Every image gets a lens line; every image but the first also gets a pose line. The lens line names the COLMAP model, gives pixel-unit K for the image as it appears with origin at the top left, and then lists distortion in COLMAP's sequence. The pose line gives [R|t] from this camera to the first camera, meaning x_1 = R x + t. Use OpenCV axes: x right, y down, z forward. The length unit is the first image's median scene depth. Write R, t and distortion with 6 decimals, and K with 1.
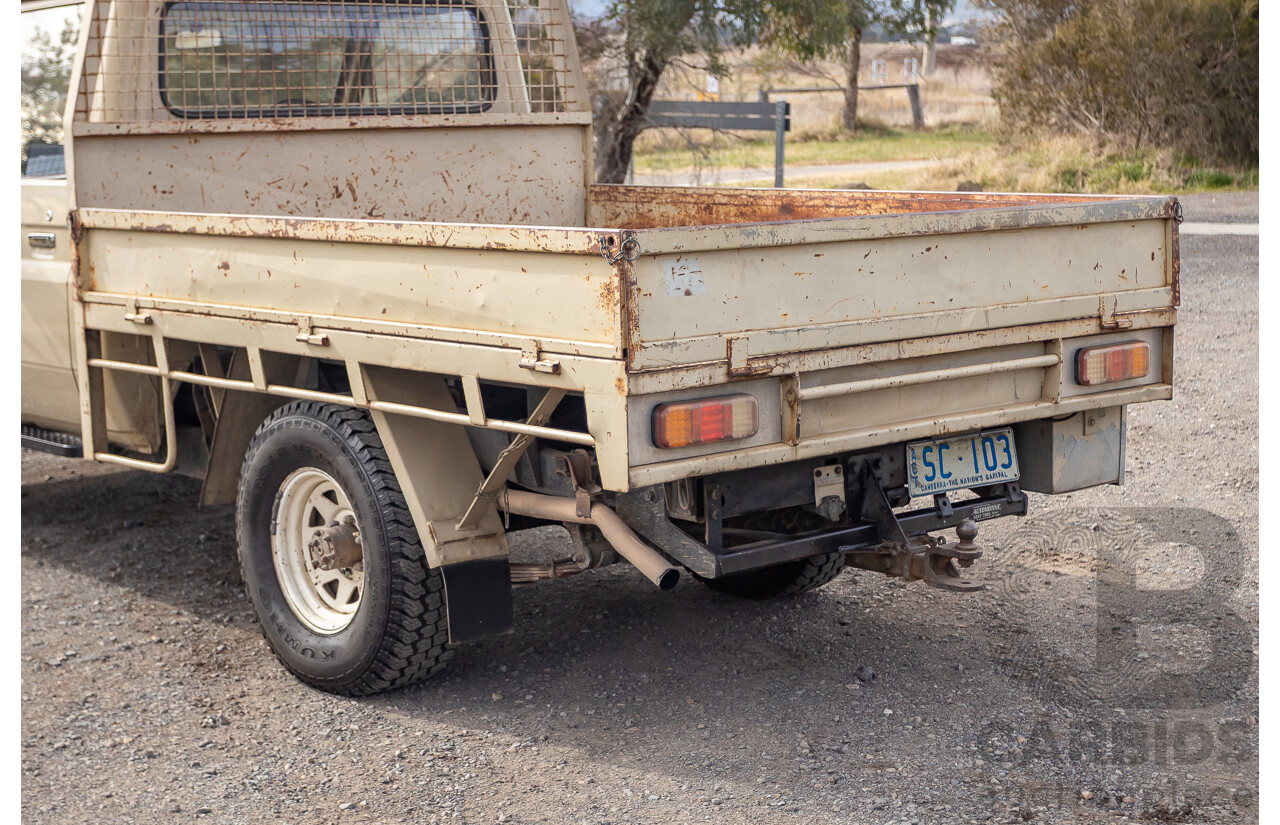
lens RADIAL K [[2163.5, 0, 634.1], [0, 2163.5, 404.2], [0, 0, 1]] dist [-0.034255, 0.084285]
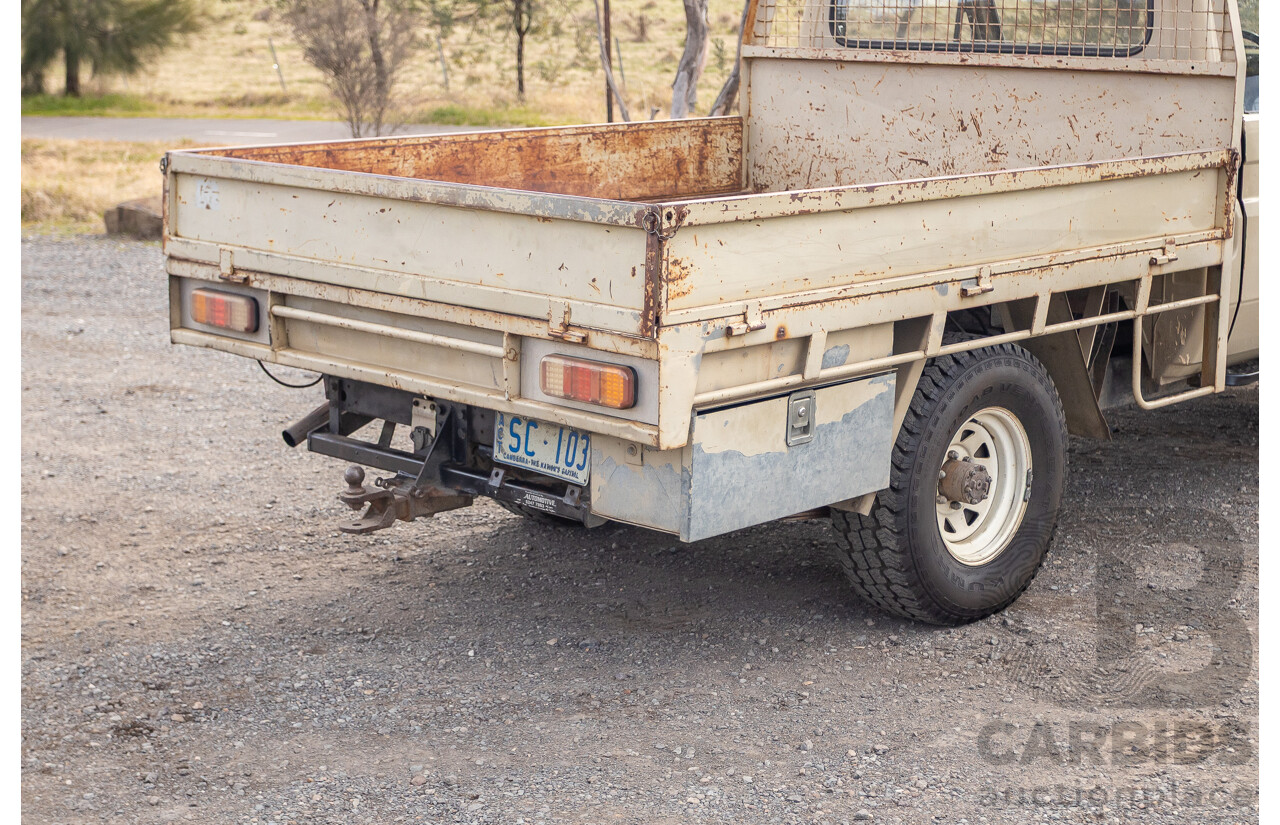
lens RADIAL K [[2163.5, 0, 634.1], [0, 2163.5, 404.2], [0, 0, 1]] dist [-0.034255, 0.084285]
pose [[0.060473, 0.212289, -0.975334, 1.077425], [-0.137801, 0.969542, 0.202484, -0.190006], [0.988612, 0.122157, 0.087885, 0.937022]]
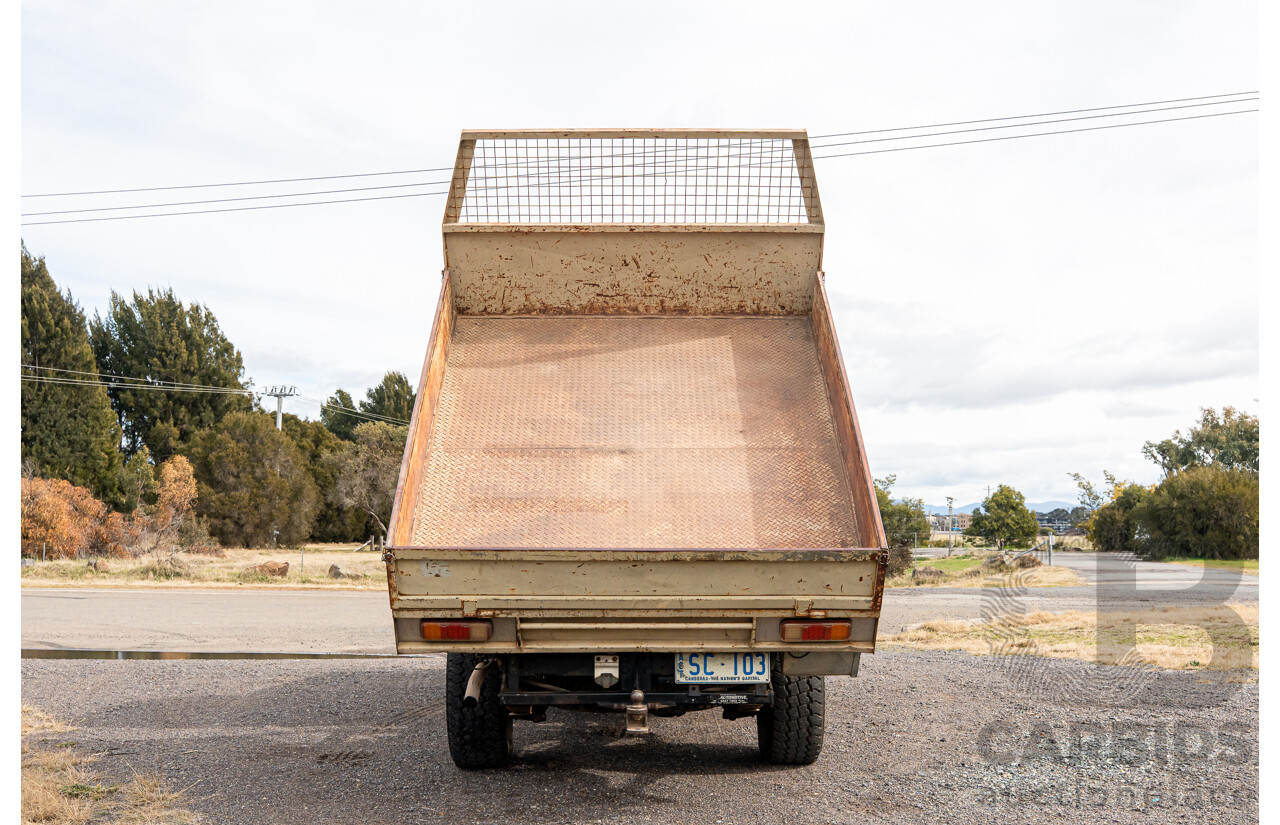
lens RADIAL K [[1474.7, 0, 639.5], [0, 1474.7, 484.7], [0, 0, 1]] dist [-0.056783, -0.018136]
pose [[0.755937, 0.392089, -0.524238, 0.636118], [-0.106519, 0.863795, 0.492455, -0.613512], [0.645920, -0.316424, 0.694740, 0.214421]]
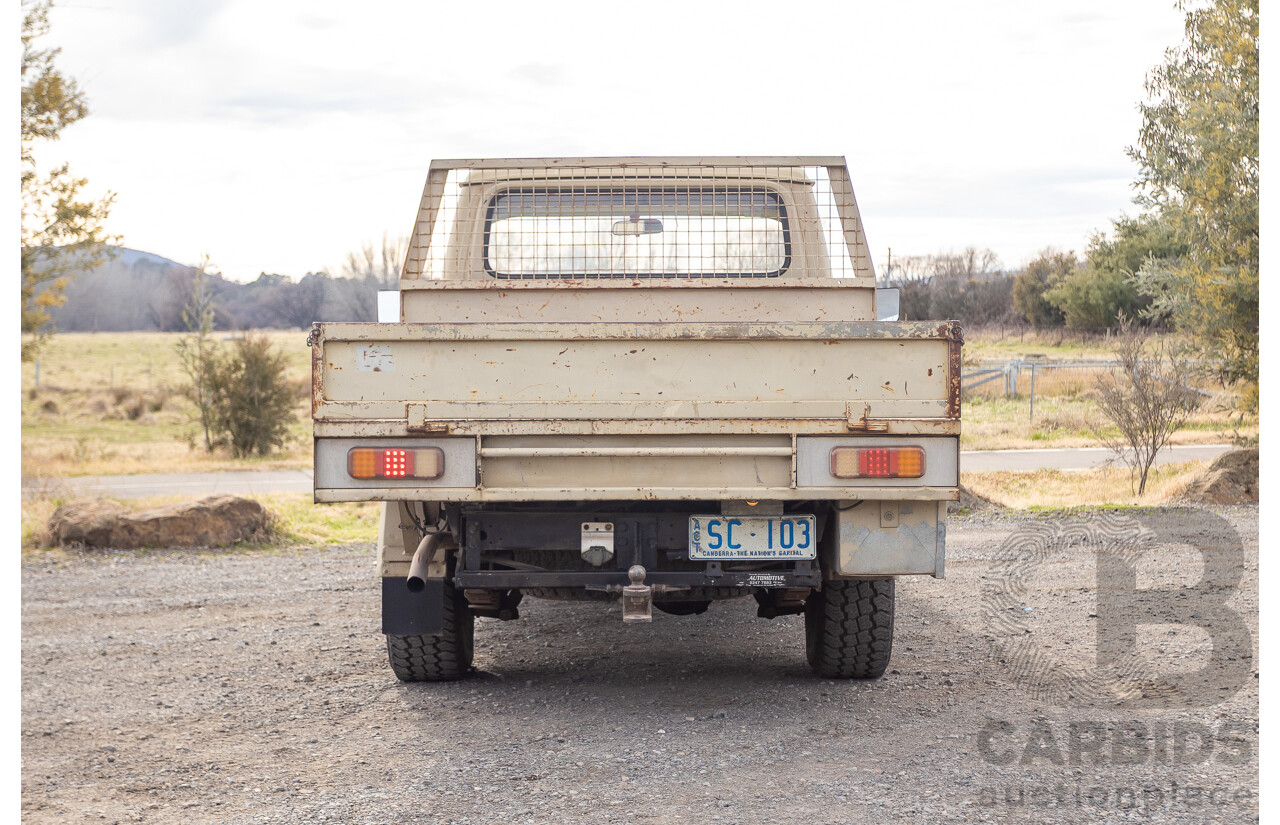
lens RADIAL K [[2163.5, 0, 634.1], [0, 2163.5, 404.2], [0, 0, 1]] dist [-0.034255, 0.084285]
pose [[0.747600, 0.020746, -0.663825, 0.886544], [-0.097664, 0.992080, -0.078984, 0.053968], [0.656930, 0.123881, 0.743705, 0.049516]]
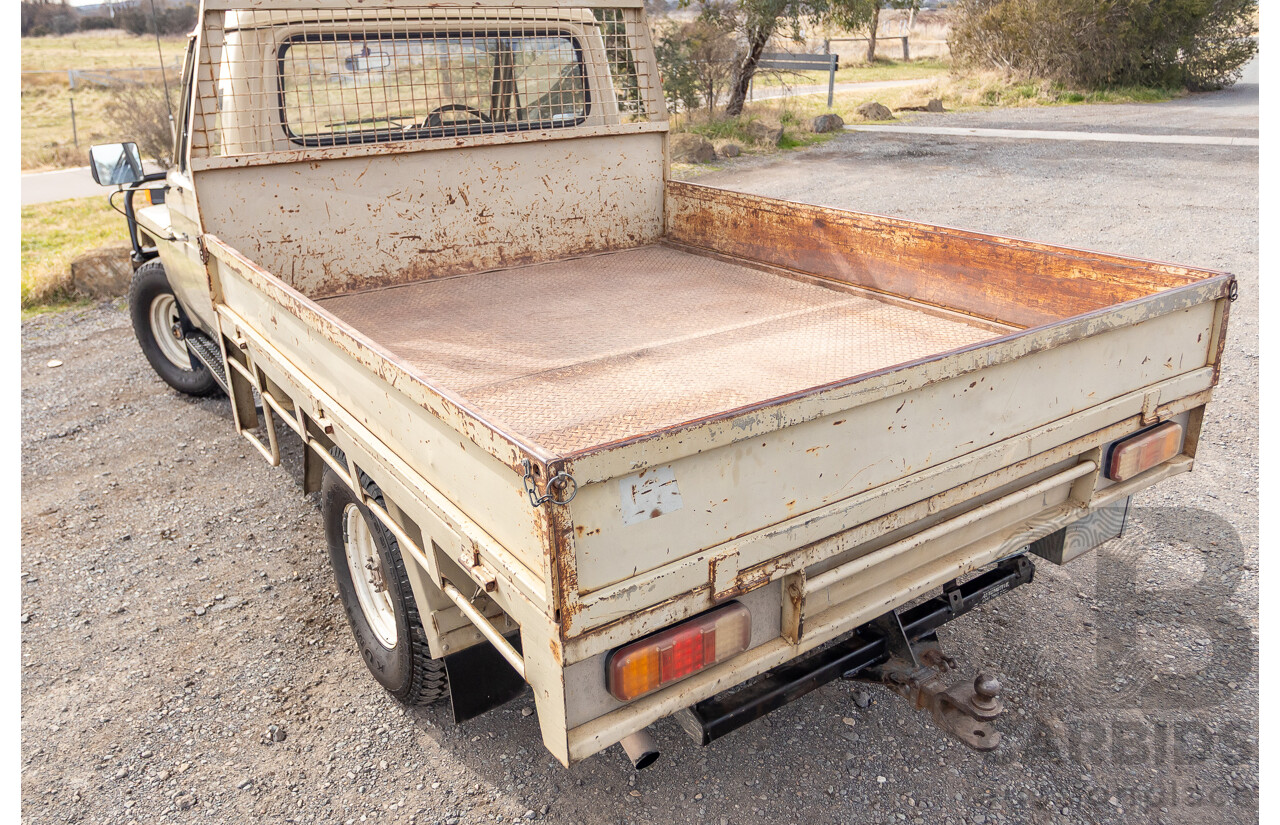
lens RADIAL K [[957.6, 0, 633.8], [0, 957.6, 409.1], [0, 0, 1]] dist [-0.048885, 0.061078]
pose [[0.991642, 0.041394, -0.122200, 0.045673], [-0.012193, 0.972964, 0.230635, -0.131896], [0.128443, -0.227217, 0.965337, 0.560278]]
